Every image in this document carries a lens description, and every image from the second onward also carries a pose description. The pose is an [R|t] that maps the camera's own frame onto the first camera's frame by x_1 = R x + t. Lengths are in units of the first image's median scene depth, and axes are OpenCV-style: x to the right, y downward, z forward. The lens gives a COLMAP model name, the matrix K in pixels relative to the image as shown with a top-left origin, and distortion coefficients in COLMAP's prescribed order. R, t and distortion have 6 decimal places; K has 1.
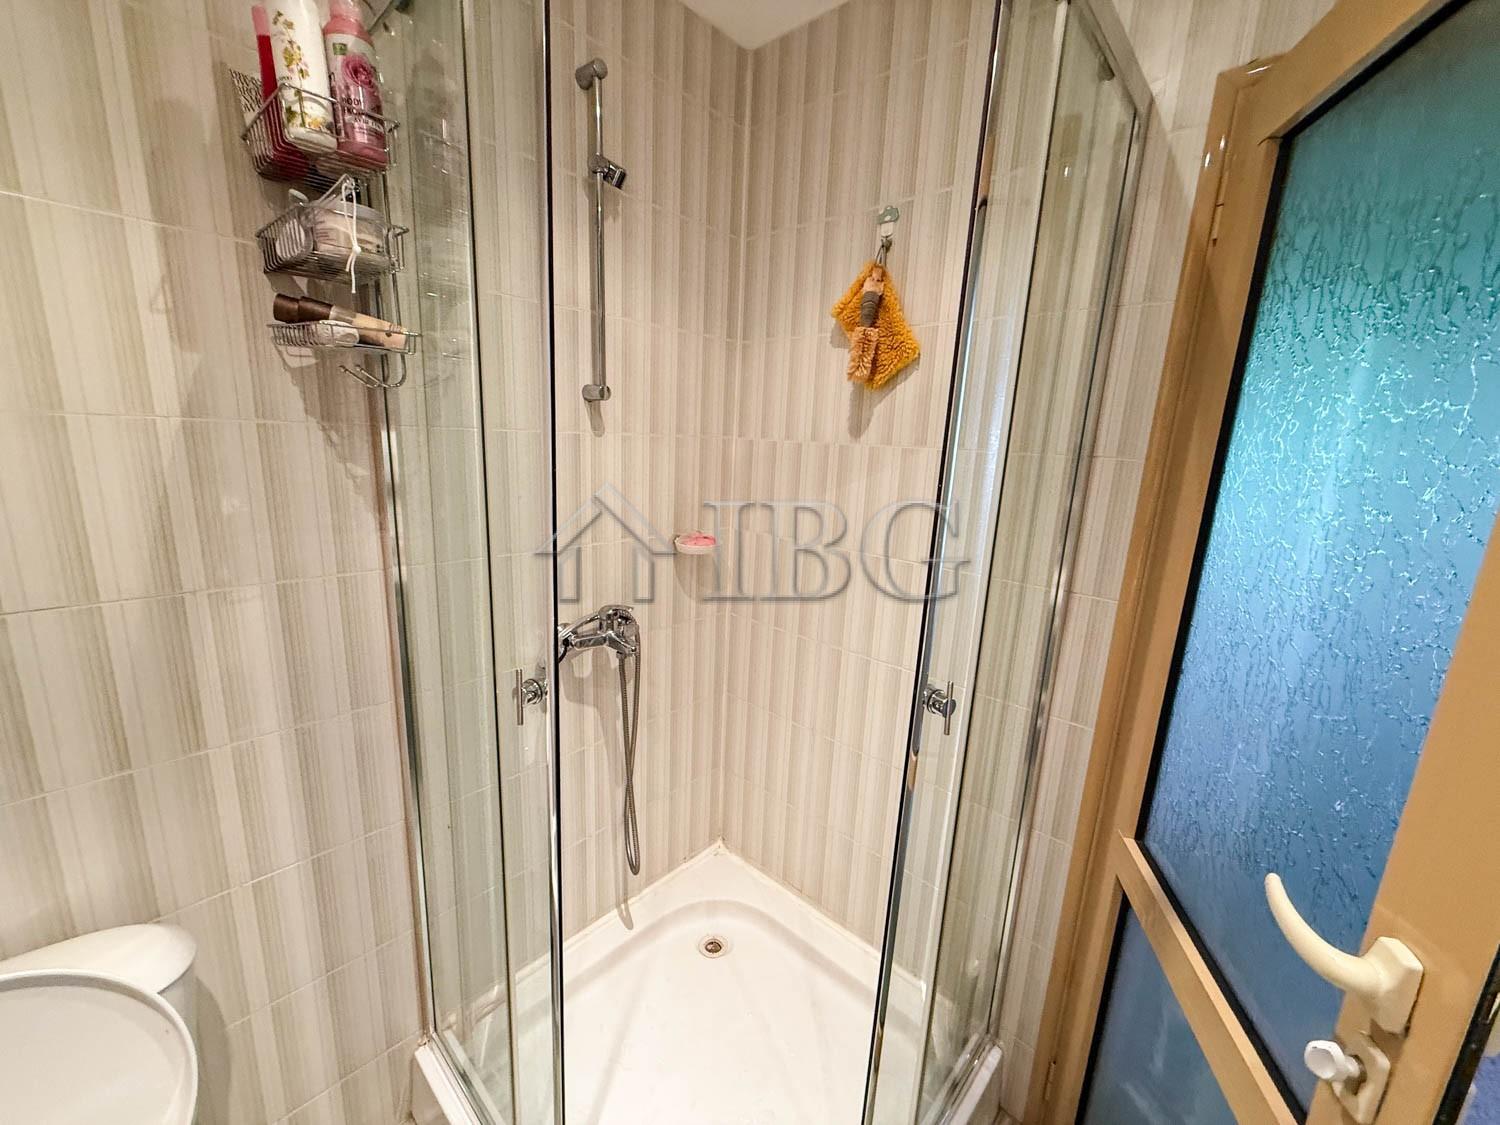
lens RADIAL K [[598.7, 0, 740.4], [0, 598.7, 558.4], [0, 0, 1]] dist [-0.000483, 0.000479]
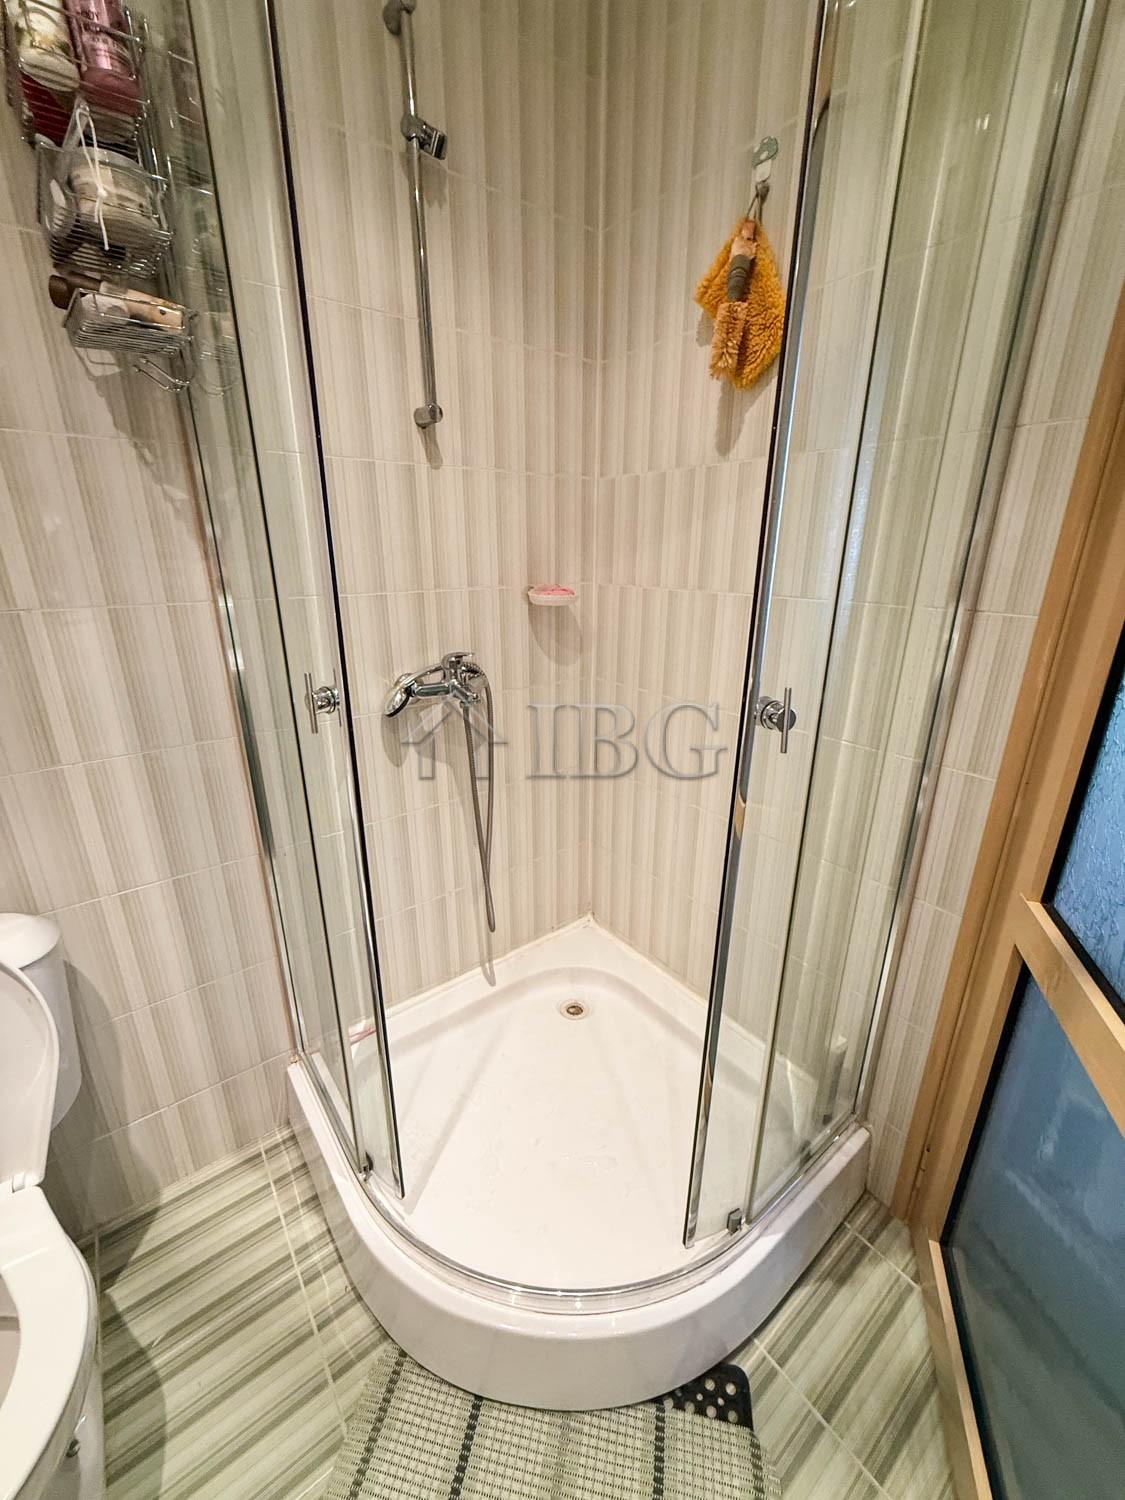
lens RADIAL K [[598.7, 0, 561.8], [0, 598.7, 746.6], [0, 0, 1]] dist [-0.000483, 0.000479]
pose [[0.985748, 0.011123, -0.167859, 0.131993], [0.007088, 0.994180, 0.107499, 0.142513], [0.168078, -0.107157, 0.979932, 0.088351]]
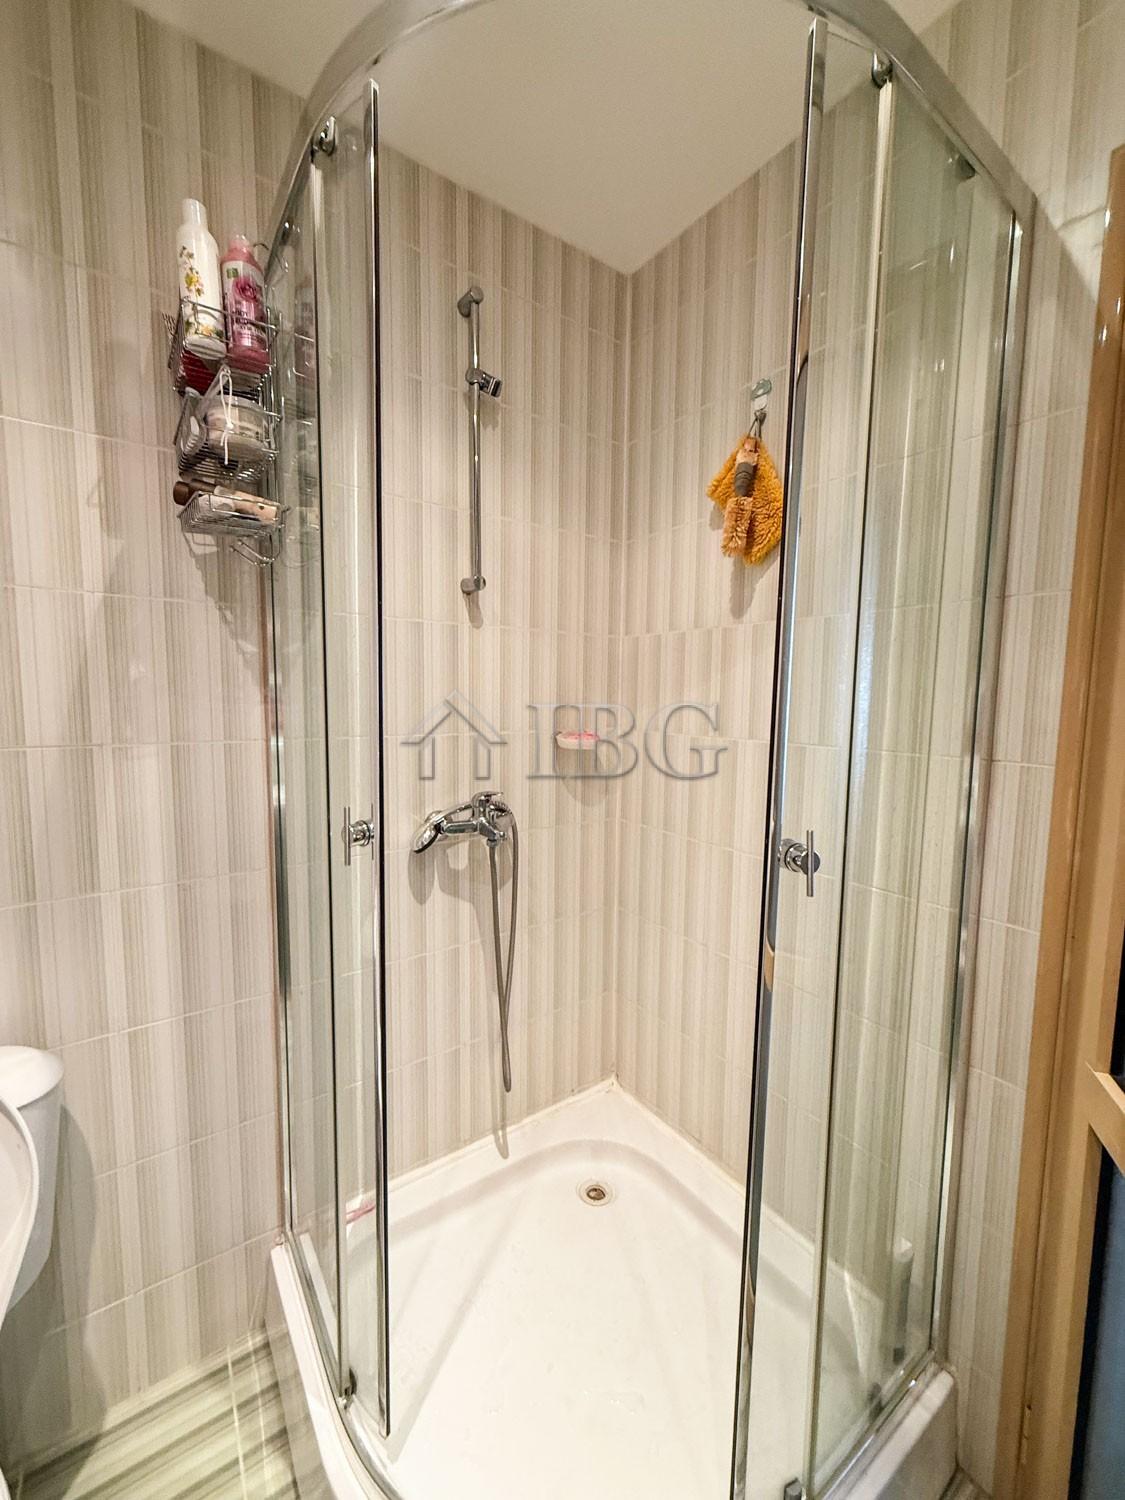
lens RADIAL K [[598.7, 0, 561.8], [0, 598.7, 747.5], [0, 0, 1]] dist [-0.000483, 0.000479]
pose [[0.977947, -0.013271, -0.208430, 0.135156], [-0.013730, 0.991735, -0.127565, 0.147535], [0.208400, 0.127614, 0.969683, 0.063487]]
